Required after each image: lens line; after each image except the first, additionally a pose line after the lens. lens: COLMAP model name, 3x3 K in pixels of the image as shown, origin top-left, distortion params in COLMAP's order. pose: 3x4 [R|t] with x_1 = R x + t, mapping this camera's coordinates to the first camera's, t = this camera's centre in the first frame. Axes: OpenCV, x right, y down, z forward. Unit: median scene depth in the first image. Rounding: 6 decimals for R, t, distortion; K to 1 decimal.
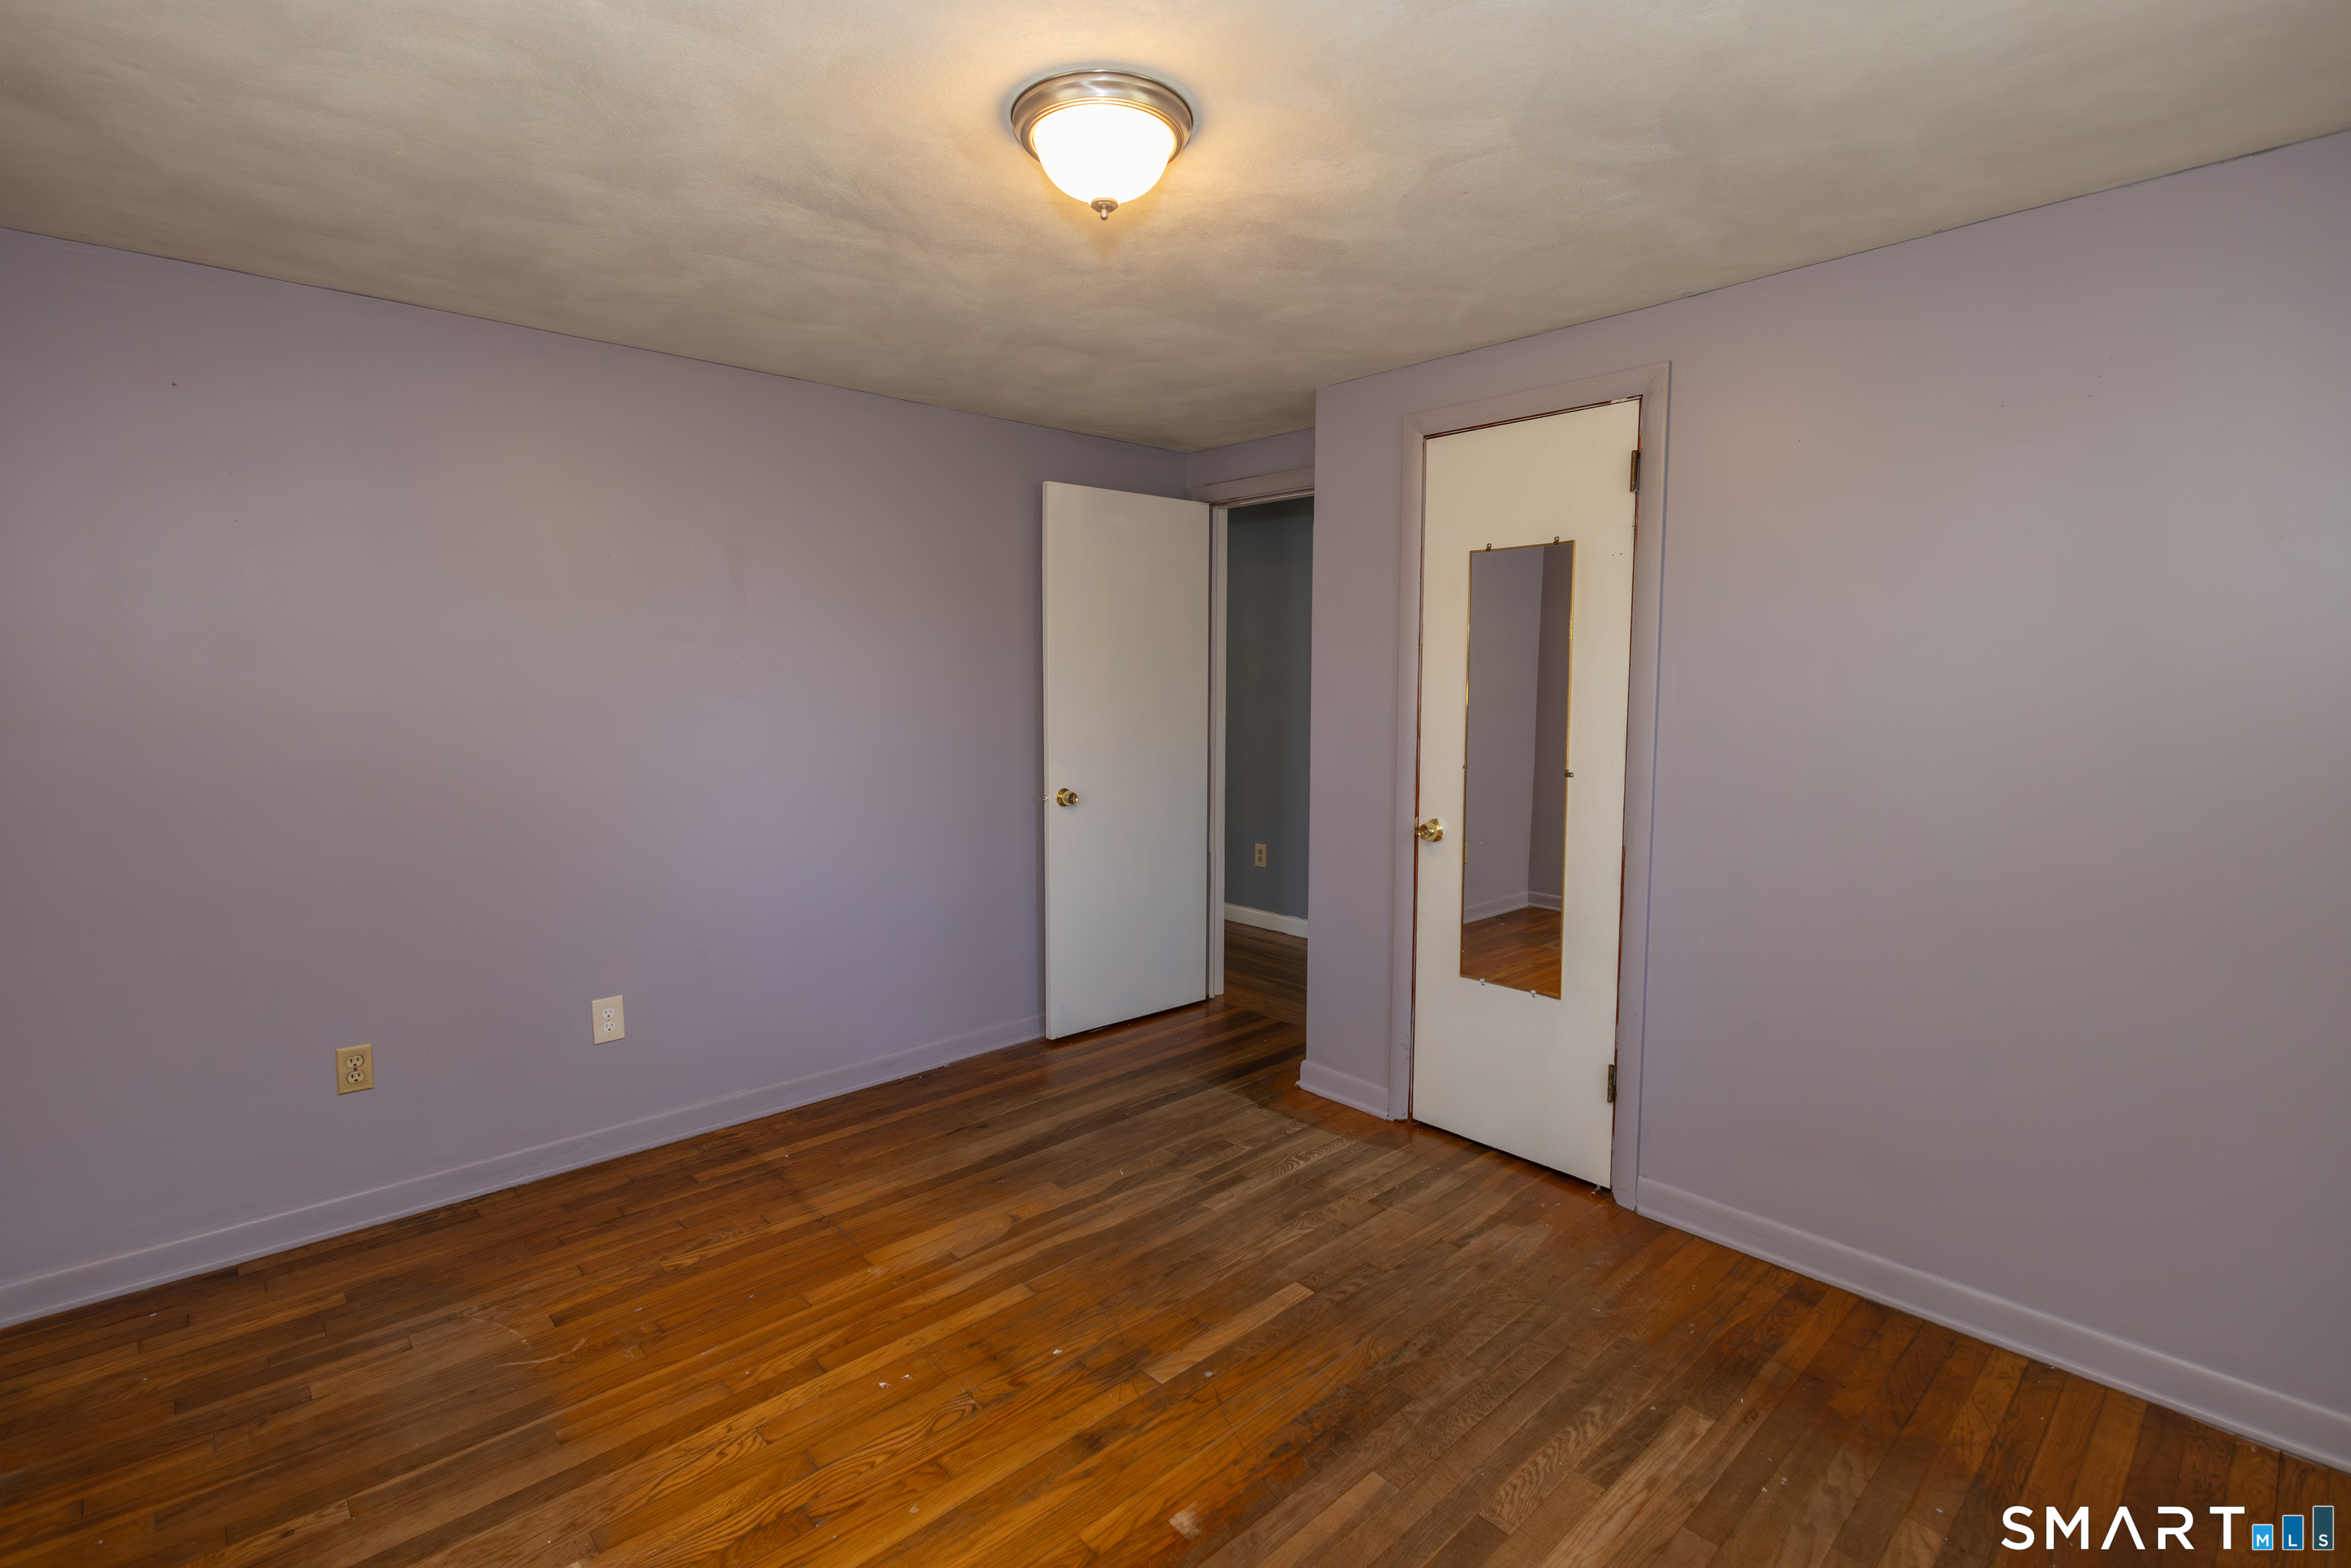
lens RADIAL K [[1080.0, 0, 1157.9], [0, 1080.0, 793.6], [0, 0, 1]] dist [0.012771, -0.004590]
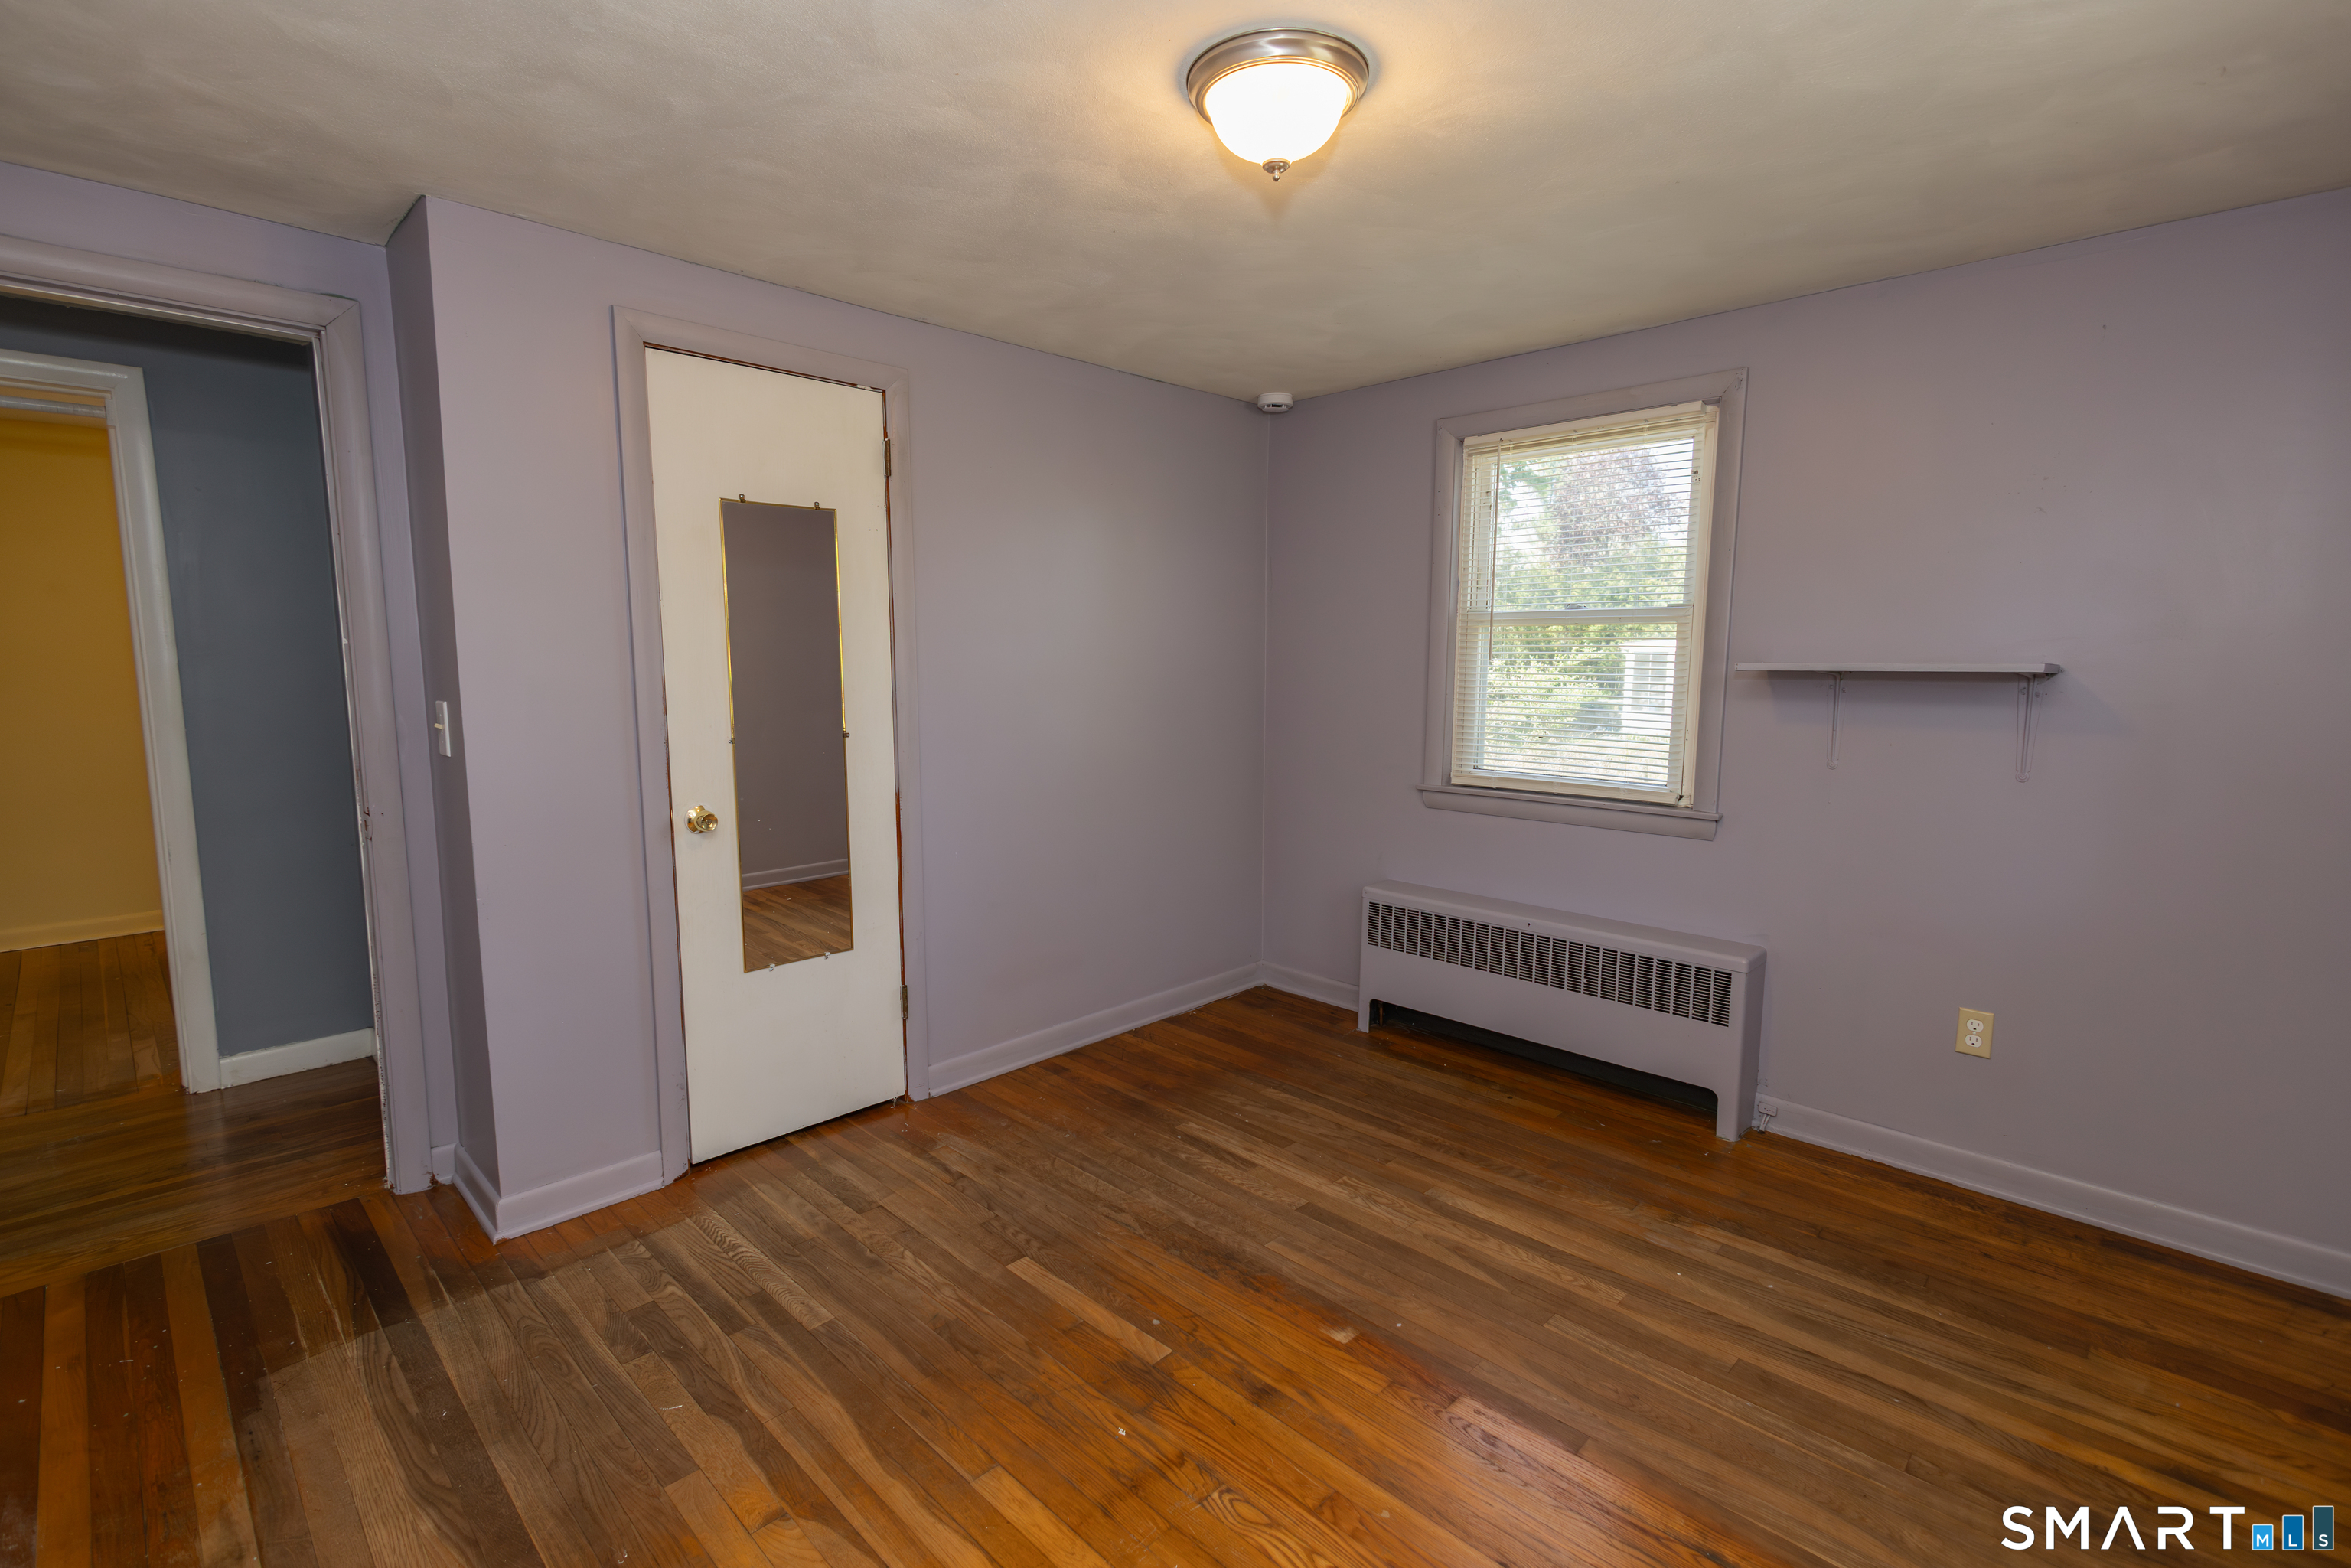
lens RADIAL K [[1080.0, 0, 1175.3], [0, 1080.0, 796.2], [0, 0, 1]] dist [0.012771, -0.004590]
pose [[-0.050907, -0.136577, 0.989321, -0.712212], [0.106173, 0.984251, 0.141341, -0.076760], [-0.993044, 0.112234, -0.035605, 0.761303]]
